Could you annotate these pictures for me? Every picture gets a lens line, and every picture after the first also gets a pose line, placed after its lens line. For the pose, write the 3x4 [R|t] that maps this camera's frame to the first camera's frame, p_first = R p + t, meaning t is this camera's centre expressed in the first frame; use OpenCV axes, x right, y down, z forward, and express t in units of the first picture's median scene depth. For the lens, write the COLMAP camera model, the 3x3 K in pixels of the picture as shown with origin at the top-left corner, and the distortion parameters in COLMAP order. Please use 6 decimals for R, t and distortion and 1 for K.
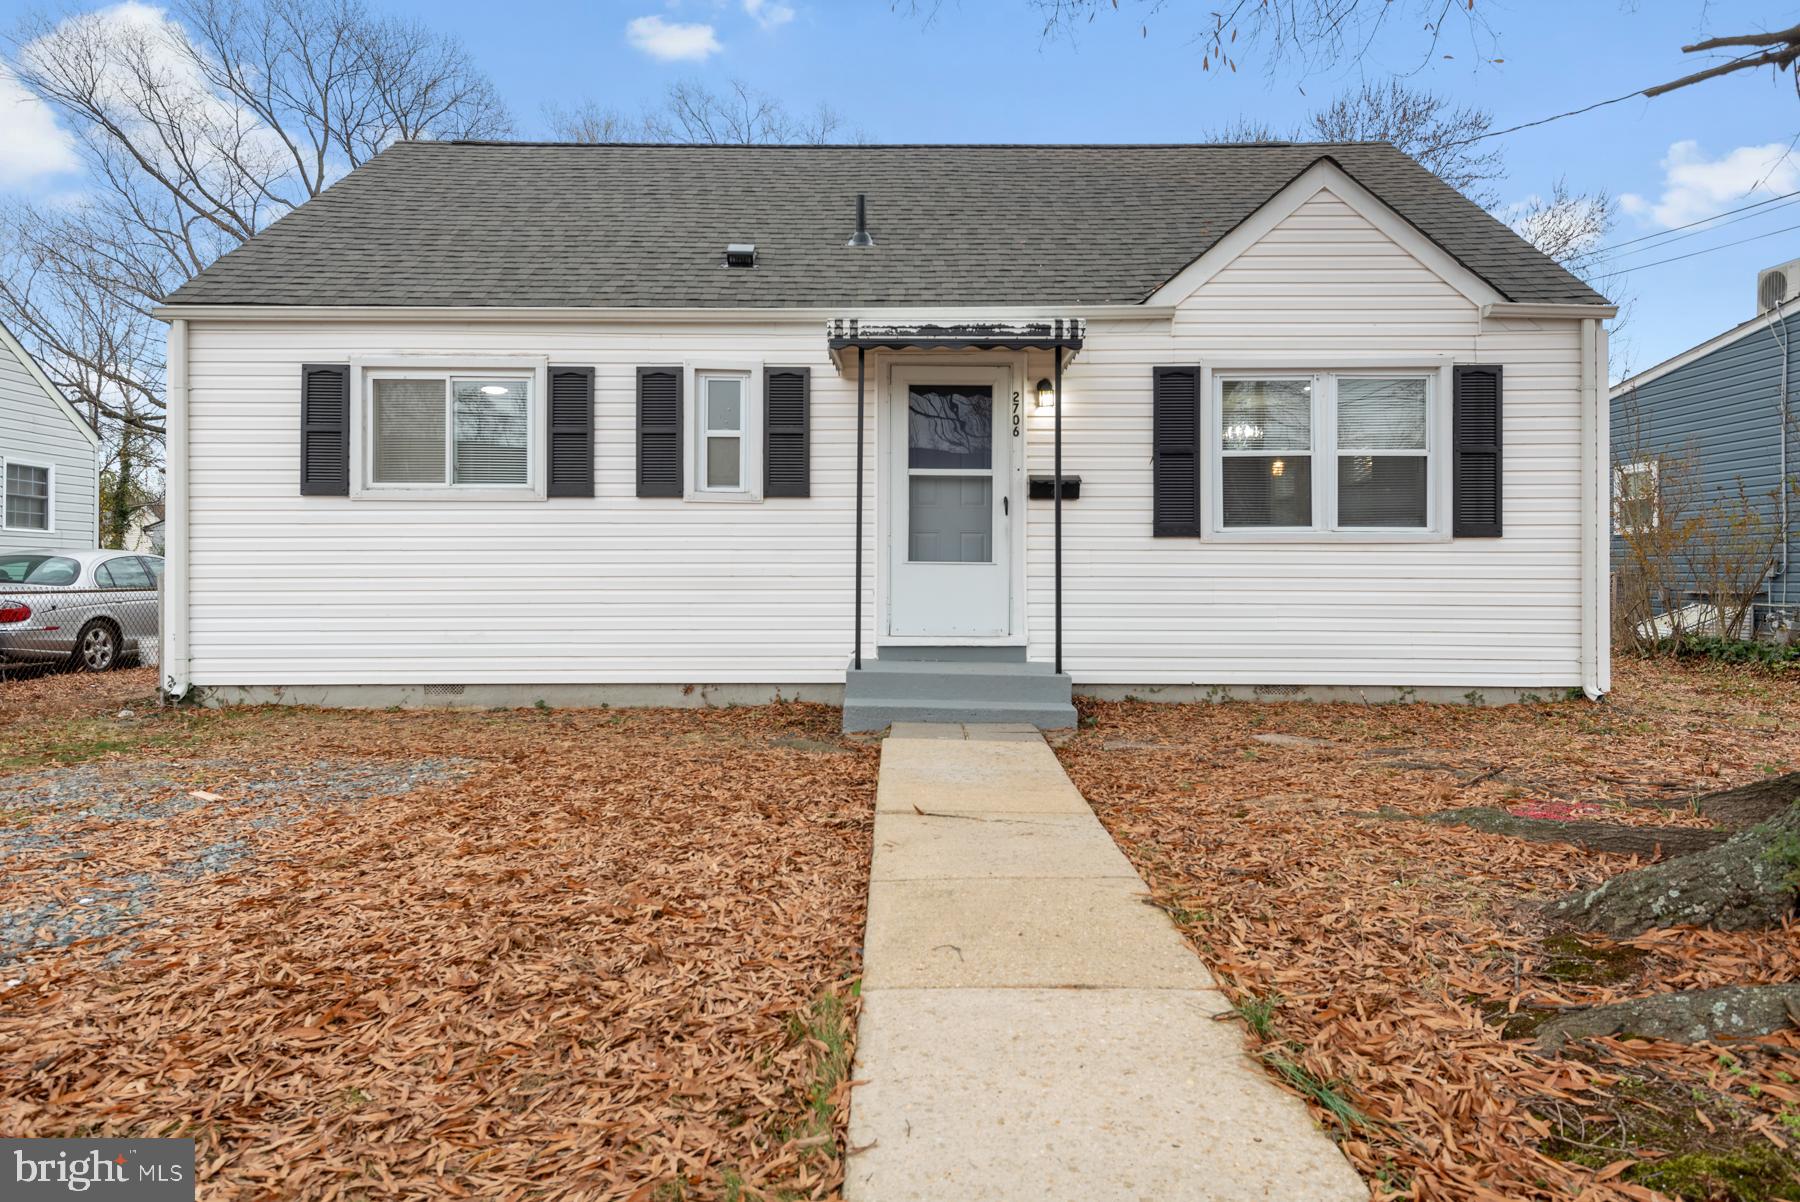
lens RADIAL K [[1185.7, 0, 898.5], [0, 1185.7, 588.5], [0, 0, 1]] dist [0.021202, 0.000683]
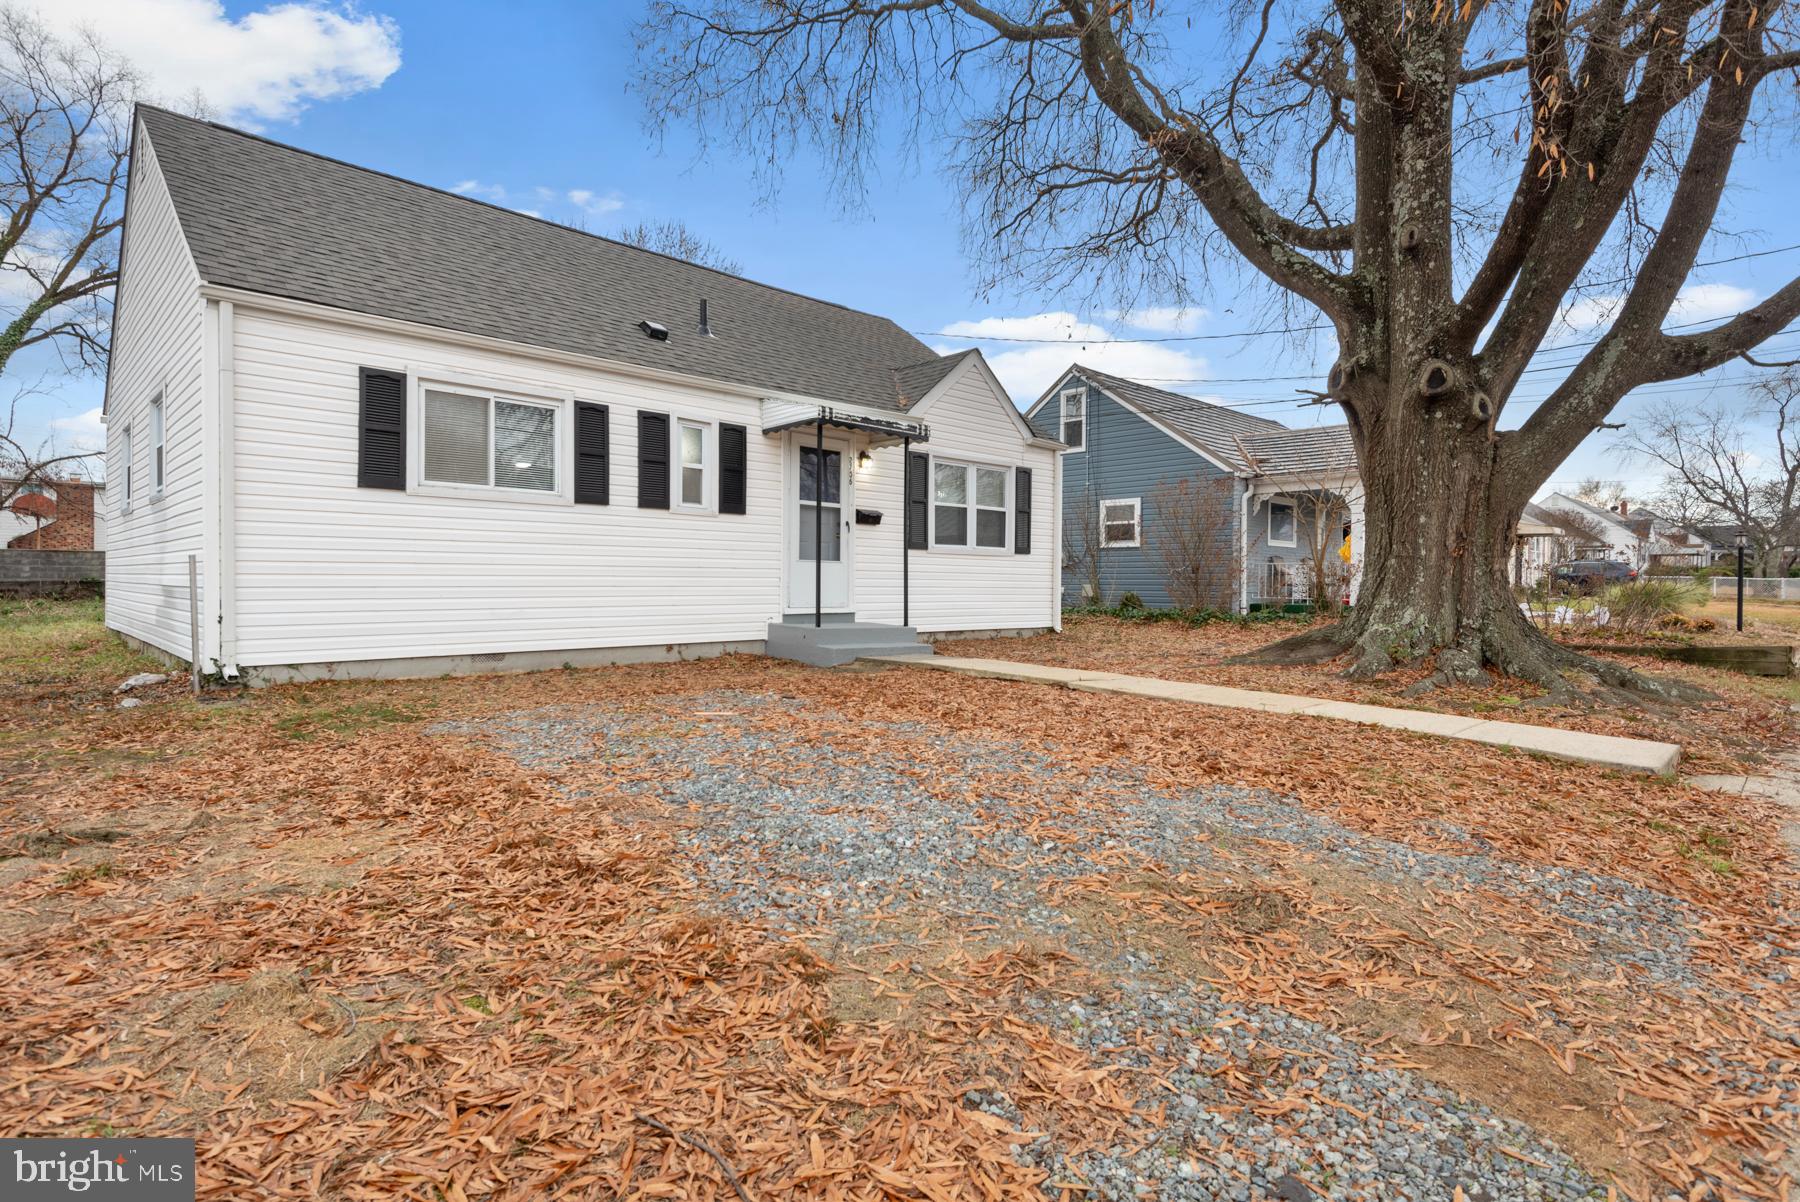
lens RADIAL K [[904.3, 0, 900.0], [0, 904.3, 601.0], [0, 0, 1]] dist [-0.000373, -0.000260]
pose [[0.711255, -0.010405, 0.702857, -0.729998], [-0.015616, 0.999410, 0.030598, -0.007020], [-0.702760, -0.032739, 0.710673, 0.060924]]
